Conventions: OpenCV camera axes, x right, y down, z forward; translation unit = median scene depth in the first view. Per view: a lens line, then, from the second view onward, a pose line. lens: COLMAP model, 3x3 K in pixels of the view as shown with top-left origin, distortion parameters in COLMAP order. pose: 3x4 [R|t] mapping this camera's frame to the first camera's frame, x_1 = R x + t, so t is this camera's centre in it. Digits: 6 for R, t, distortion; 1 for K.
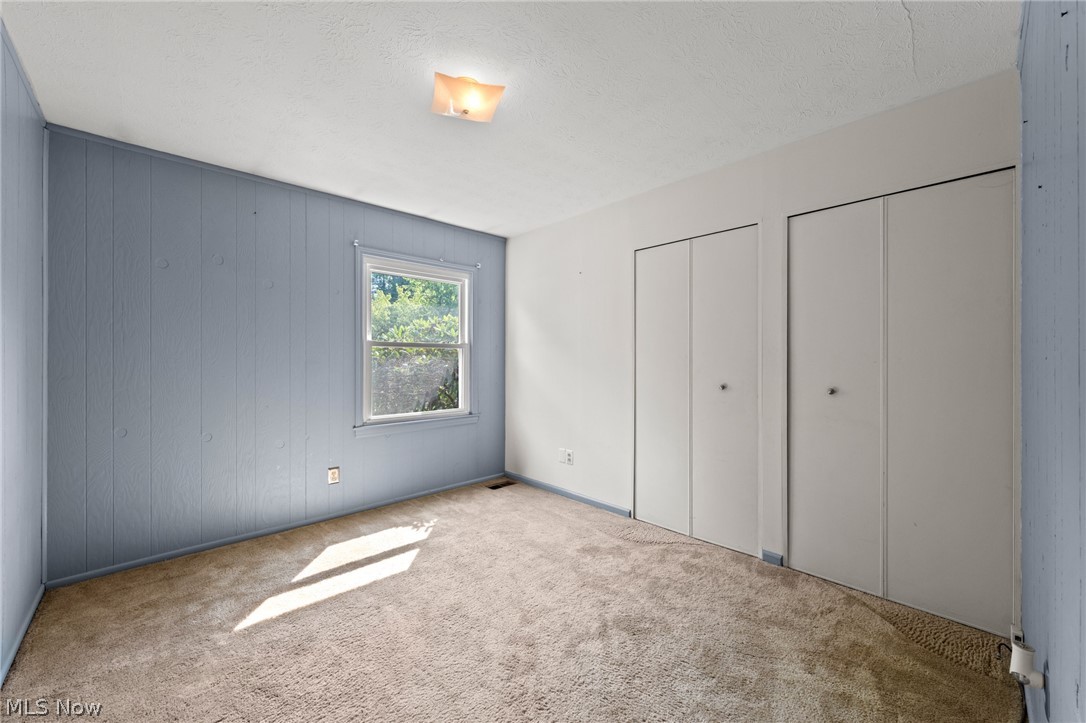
lens RADIAL K [[417.9, 0, 543.0], [0, 417.9, 361.5], [0, 0, 1]] dist [-0.000913, -0.000090]
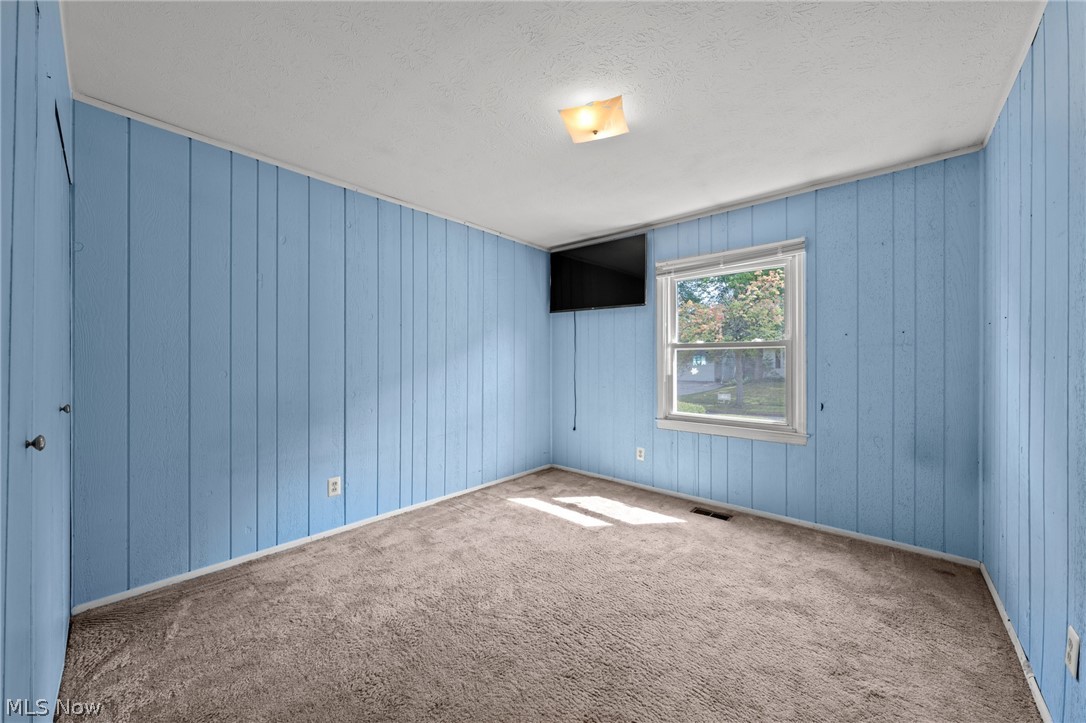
lens RADIAL K [[399.0, 0, 540.9], [0, 399.0, 360.8], [0, 0, 1]] dist [-0.000964, -0.000132]
pose [[0.075439, 0.001878, -0.997149, 0.725656], [-0.004207, 0.999990, 0.001565, -0.005134], [0.997142, 0.004077, 0.075446, 0.659131]]
